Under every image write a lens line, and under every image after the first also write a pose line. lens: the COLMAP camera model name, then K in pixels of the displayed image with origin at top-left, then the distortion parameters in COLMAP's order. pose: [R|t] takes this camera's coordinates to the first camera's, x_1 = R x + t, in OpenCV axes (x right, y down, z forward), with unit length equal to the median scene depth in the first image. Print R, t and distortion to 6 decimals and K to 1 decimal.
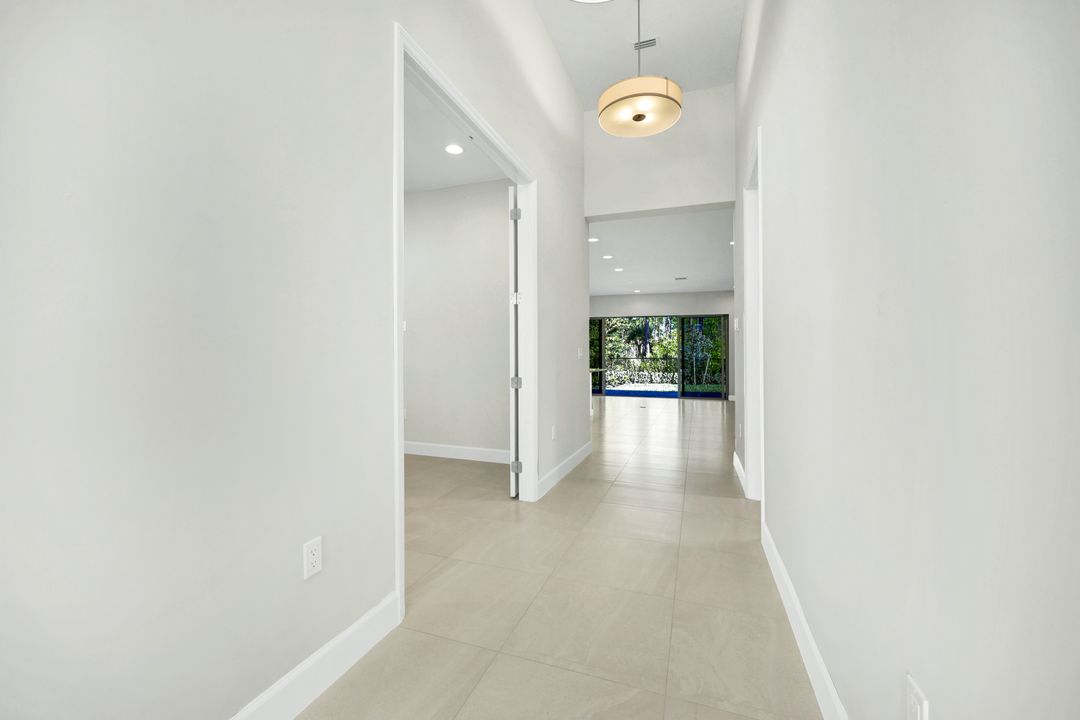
lens RADIAL K [[438.0, 0, 539.7], [0, 438.0, 353.9], [0, 0, 1]] dist [0.000241, 0.000430]
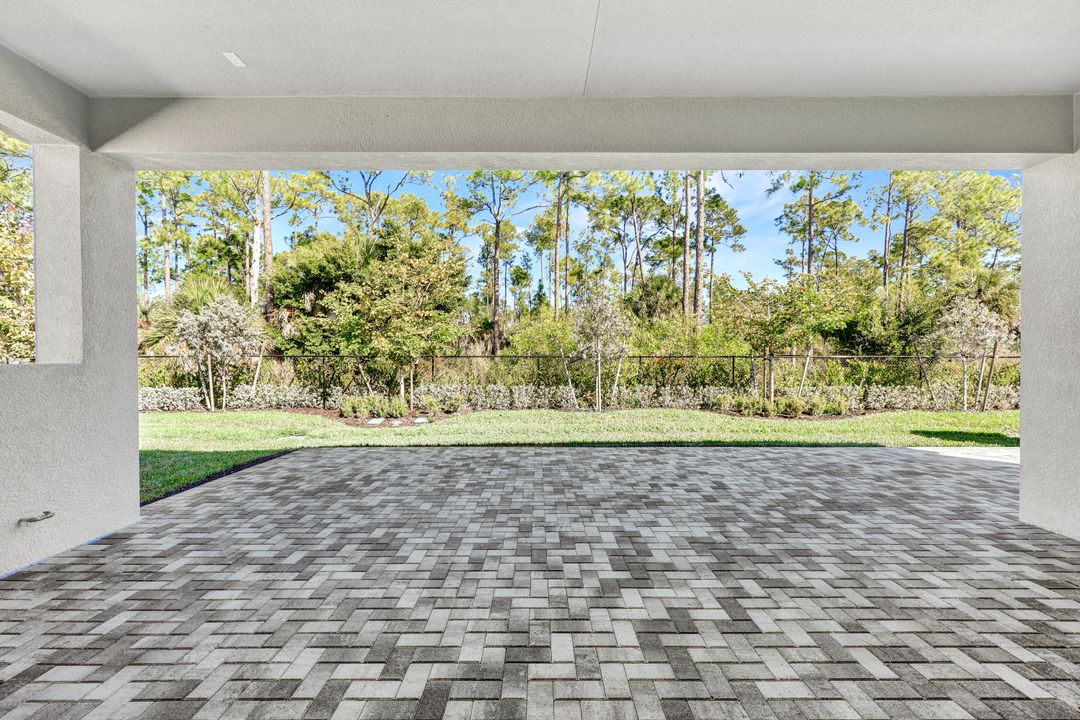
lens RADIAL K [[438.0, 0, 527.8], [0, 438.0, 358.9], [0, 0, 1]] dist [0.000241, 0.000430]
pose [[0.949897, -0.006865, 0.312488, 0.120041], [0.002535, 0.999895, 0.014261, 0.005460], [-0.312553, -0.012754, 0.949815, 0.532702]]
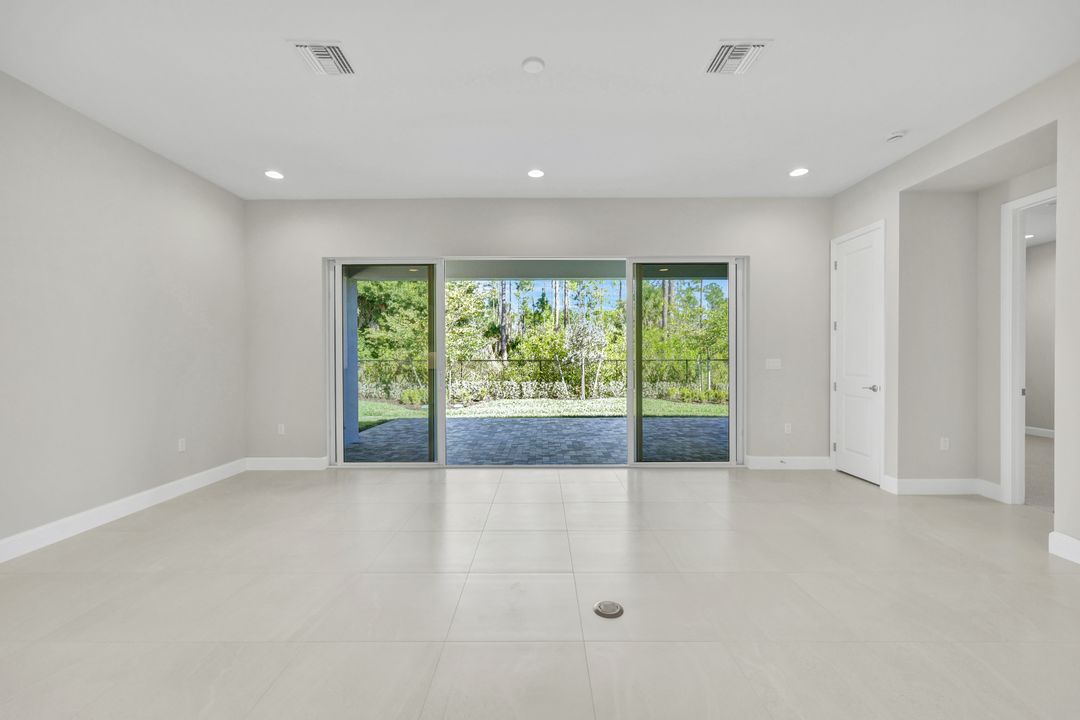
lens RADIAL K [[438.0, 0, 533.0], [0, 438.0, 361.7], [0, 0, 1]] dist [0.000241, 0.000430]
pose [[0.948598, -0.010200, 0.316319, 0.059566], [0.003993, 0.999787, 0.020266, -0.002431], [-0.316458, -0.017961, 0.948436, 0.356143]]
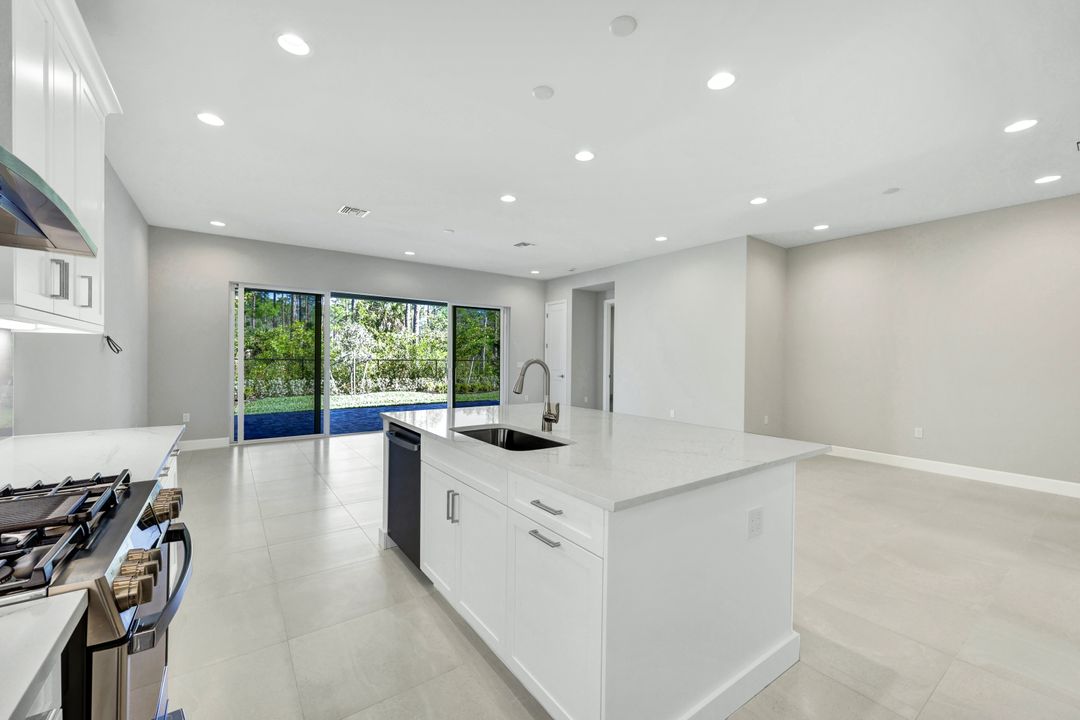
lens RADIAL K [[438.0, 0, 543.3], [0, 438.0, 360.8], [0, 0, 1]] dist [0.000241, 0.000430]
pose [[0.569382, -0.006126, 0.822050, -0.085678], [-0.015687, 0.999709, 0.018315, -0.007729], [-0.821924, -0.023324, 0.569120, 0.271720]]
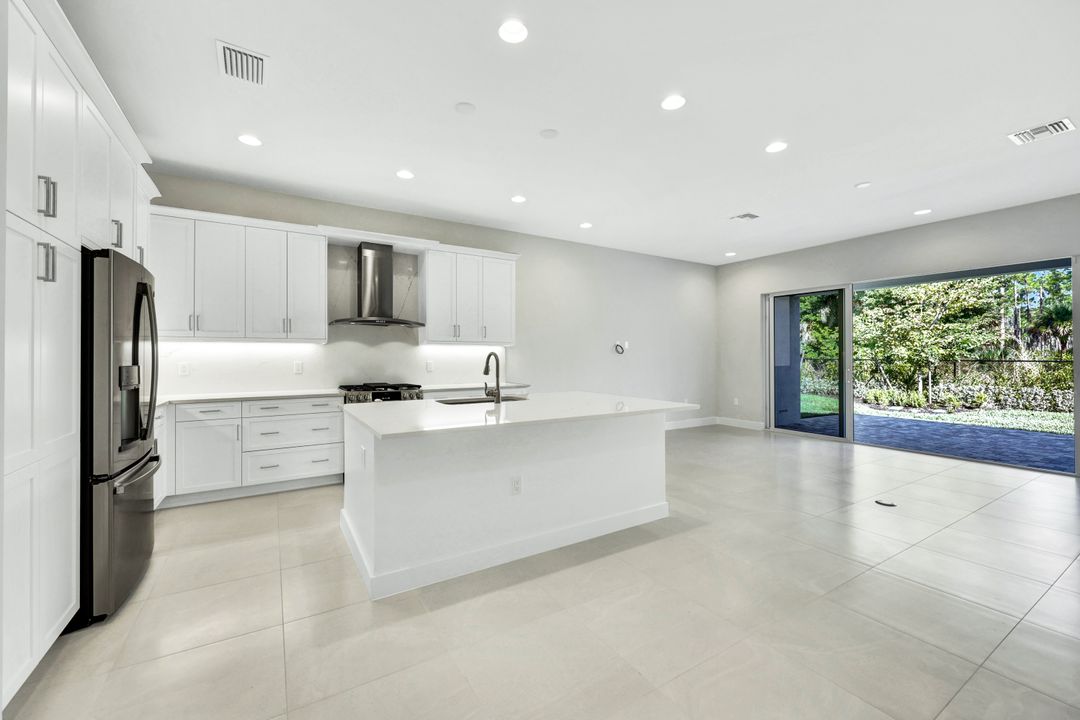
lens RADIAL K [[438.0, 0, 534.5], [0, 438.0, 353.7], [0, 0, 1]] dist [0.000241, 0.000430]
pose [[0.776923, -0.007578, -0.629549, 0.106265], [0.009579, 0.999954, -0.000215, -0.005442], [0.629522, -0.005863, 0.776960, 0.223402]]
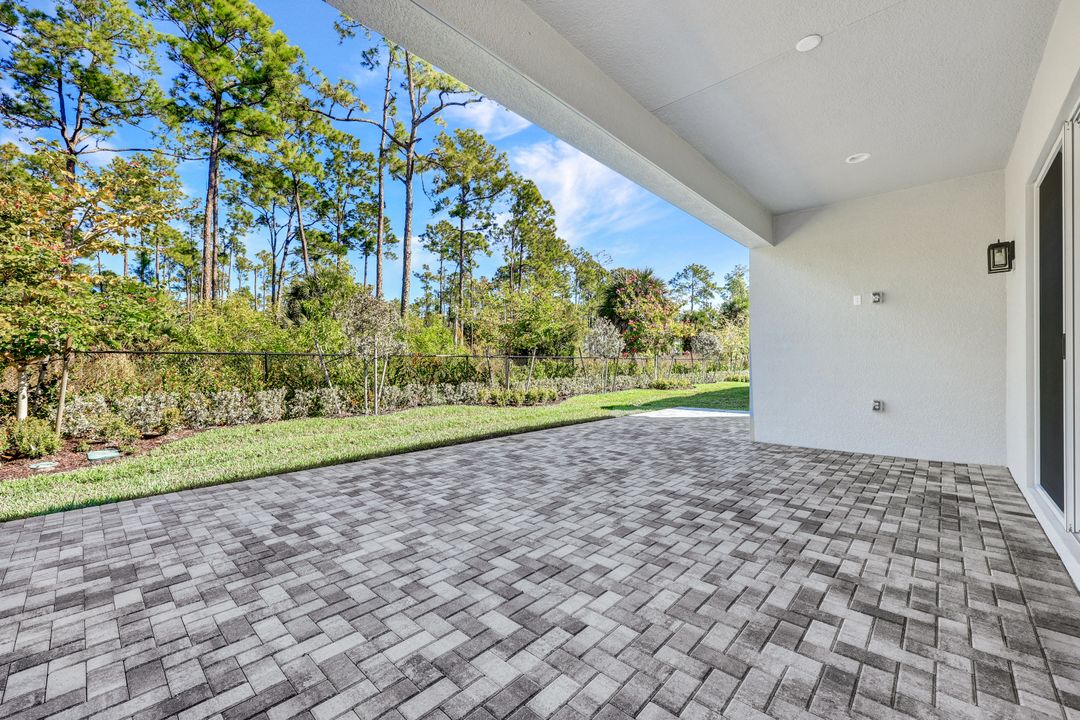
lens RADIAL K [[438.0, 0, 548.1], [0, 438.0, 360.1], [0, 0, 1]] dist [0.000241, 0.000430]
pose [[0.412370, -0.003282, 0.911011, 0.025555], [-0.005937, 0.999963, 0.006290, 0.012404], [-0.910997, -0.008002, 0.412335, 0.626061]]
